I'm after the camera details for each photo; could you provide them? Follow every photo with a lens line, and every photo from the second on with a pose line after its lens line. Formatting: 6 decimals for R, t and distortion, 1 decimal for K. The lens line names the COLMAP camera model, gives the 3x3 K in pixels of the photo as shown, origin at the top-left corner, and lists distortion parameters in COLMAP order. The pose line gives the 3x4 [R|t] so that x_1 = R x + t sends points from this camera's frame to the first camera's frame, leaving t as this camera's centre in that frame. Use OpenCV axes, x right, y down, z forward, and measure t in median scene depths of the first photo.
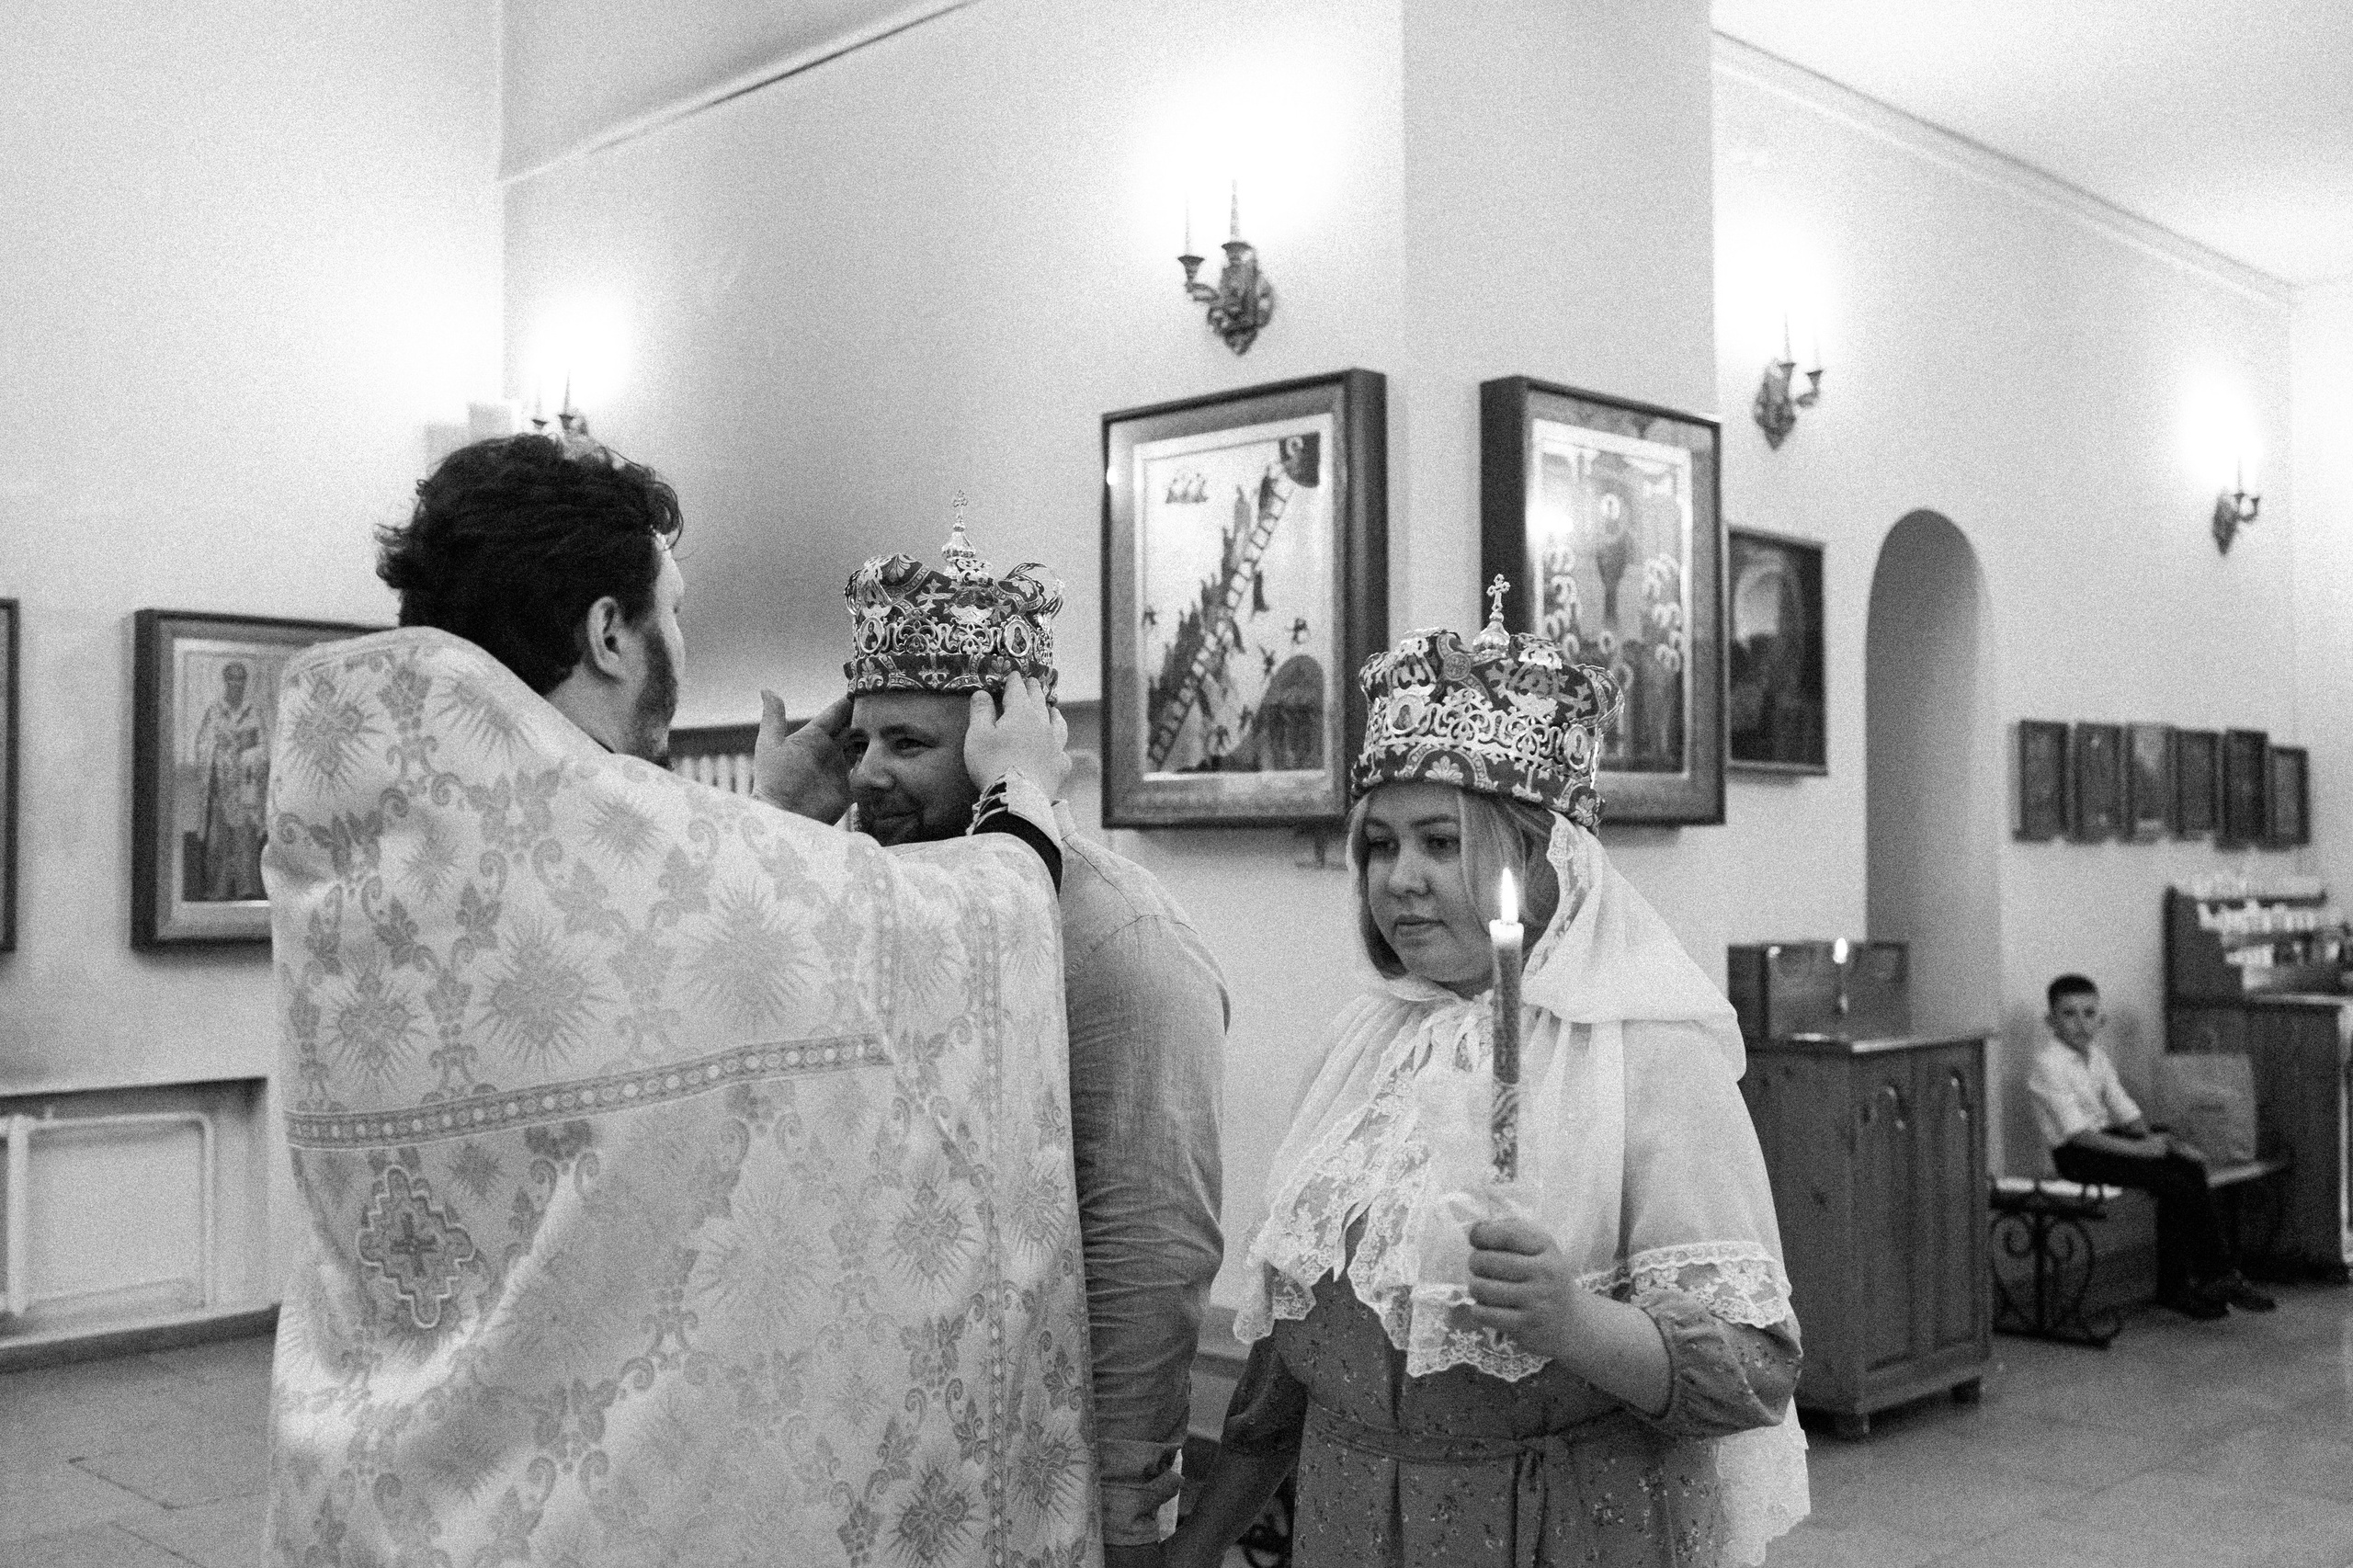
lens RADIAL K [[2474.1, 0, 1176.5], [0, 2474.1, 784.0], [0, 0, 1]] dist [0.100859, -0.134555]
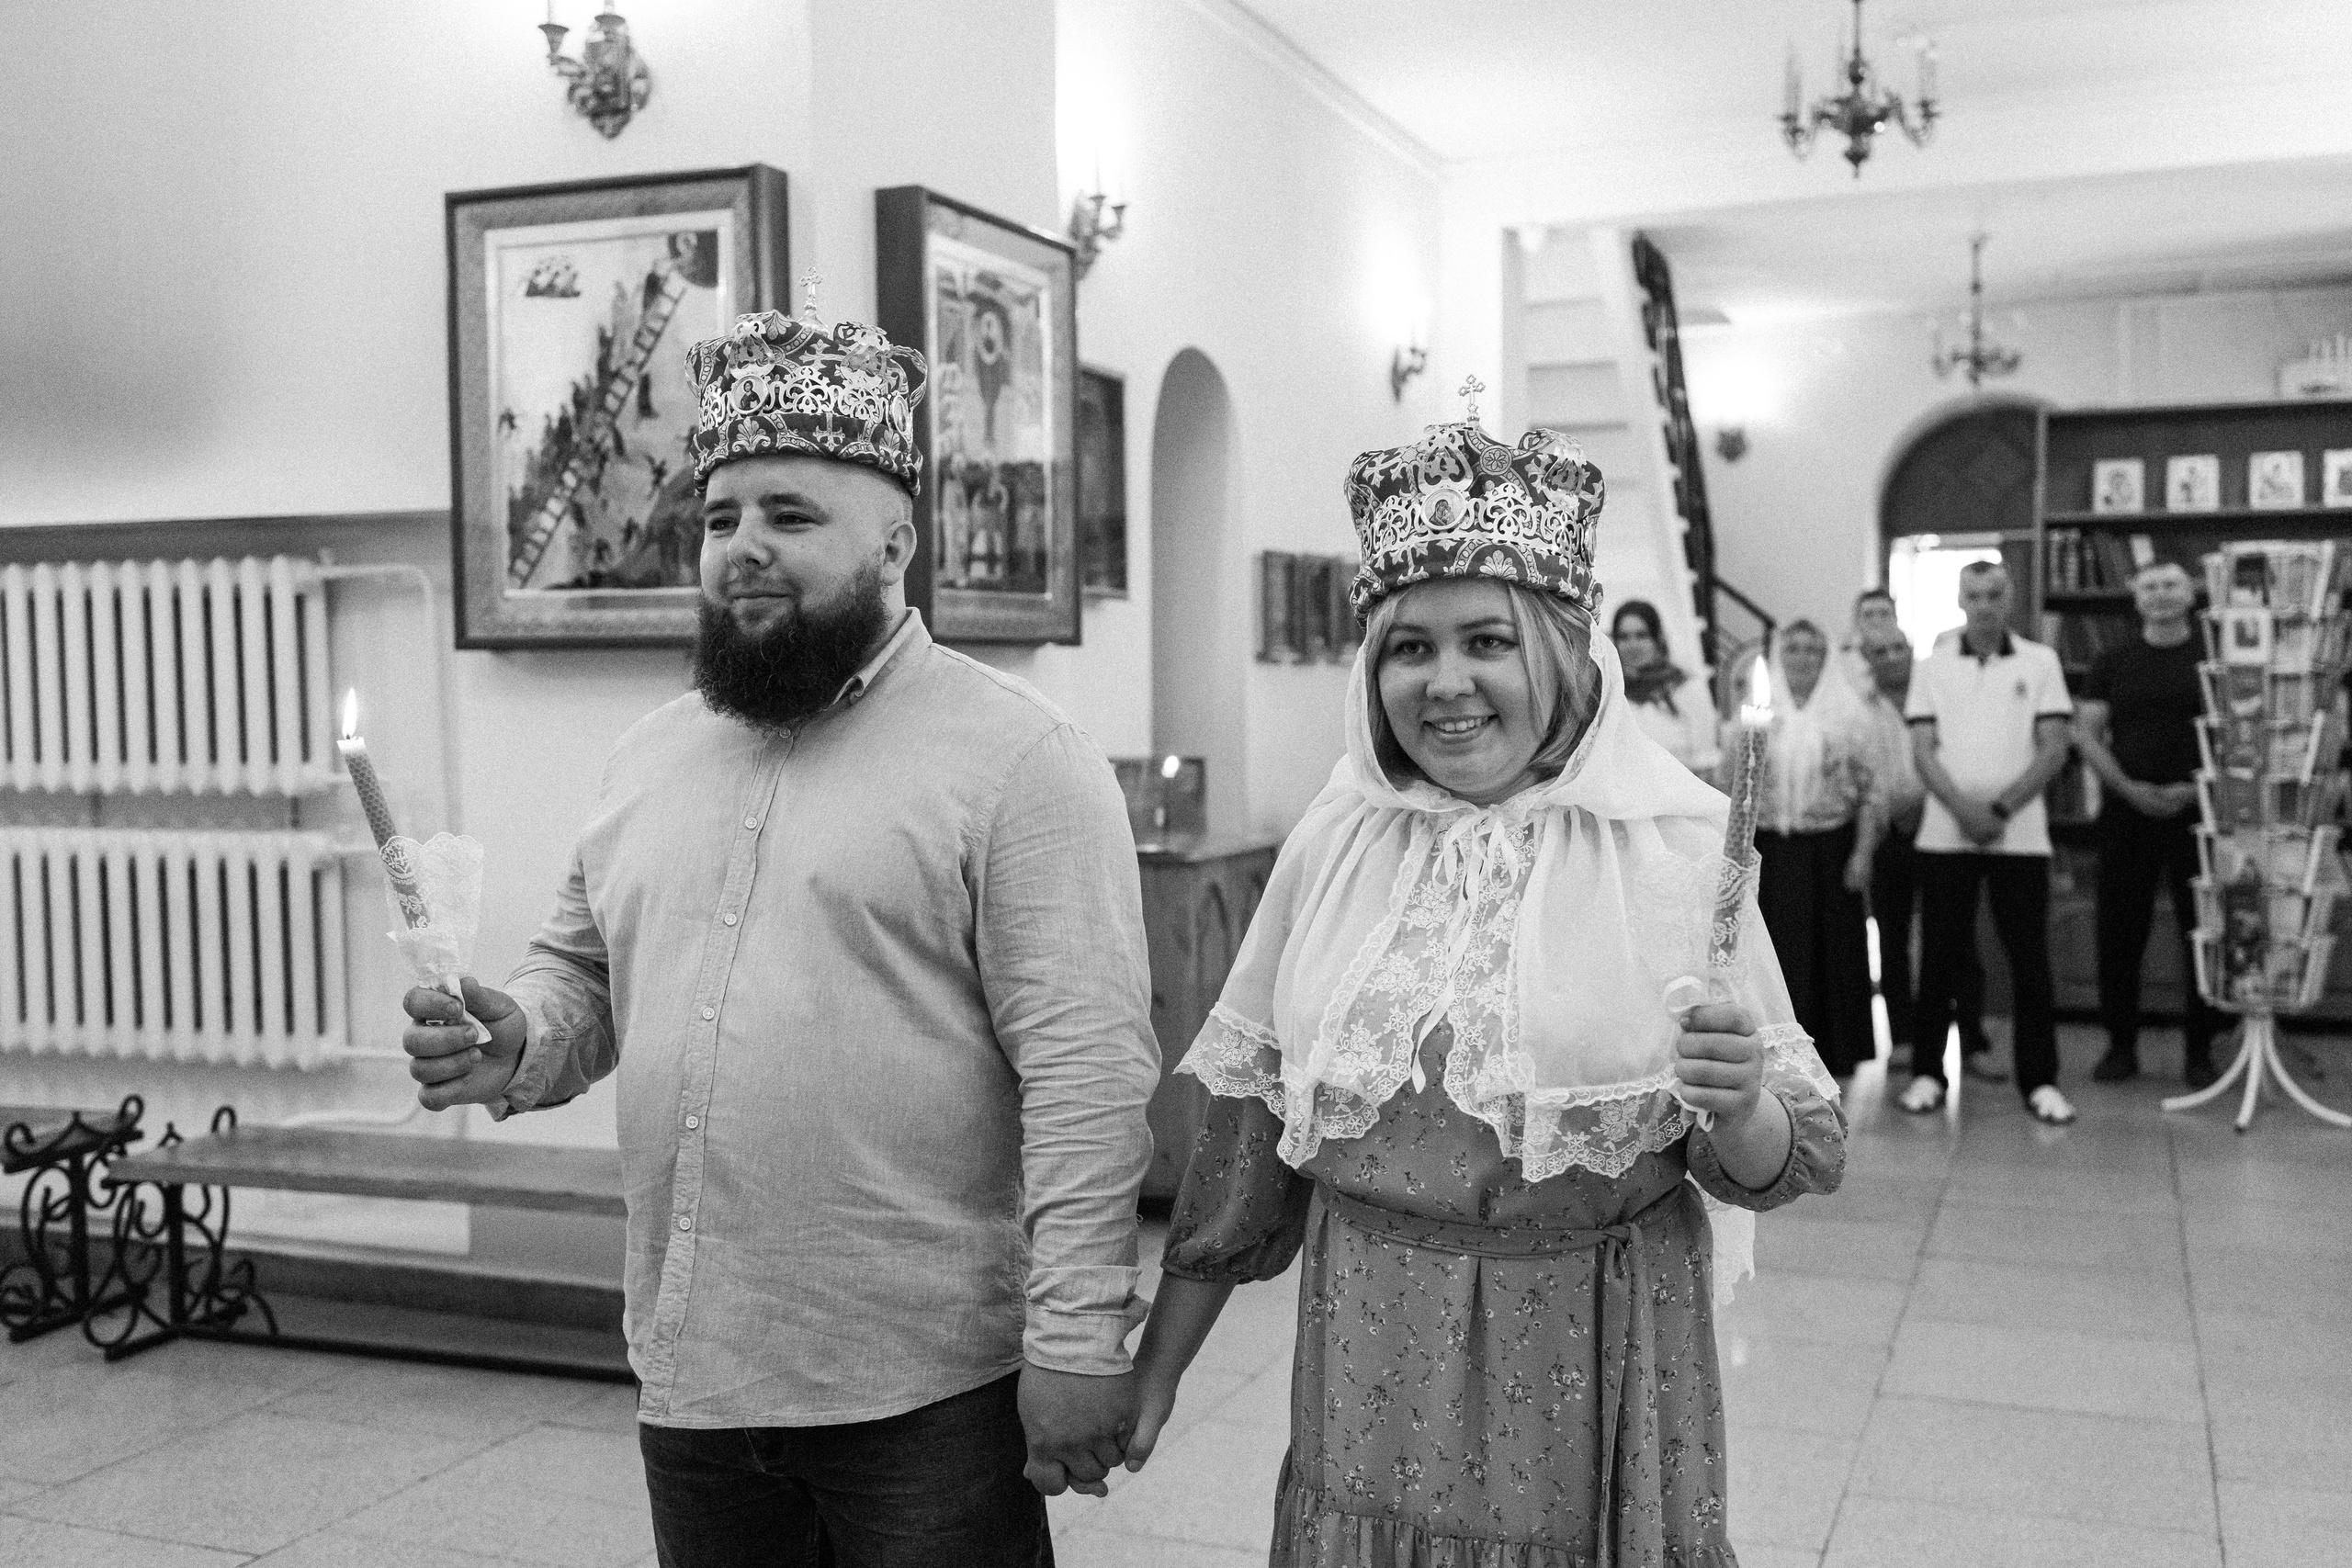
lens RADIAL K [[2383.8, 0, 1176.0], [0, 2383.8, 833.1], [0, 0, 1]] dist [0.016126, 0.008430]
pose [[0.915764, -0.033658, 0.400304, -0.151165], [-0.002491, 0.995989, 0.089444, 0.005932], [-0.401709, -0.082907, 0.912007, 0.076331]]
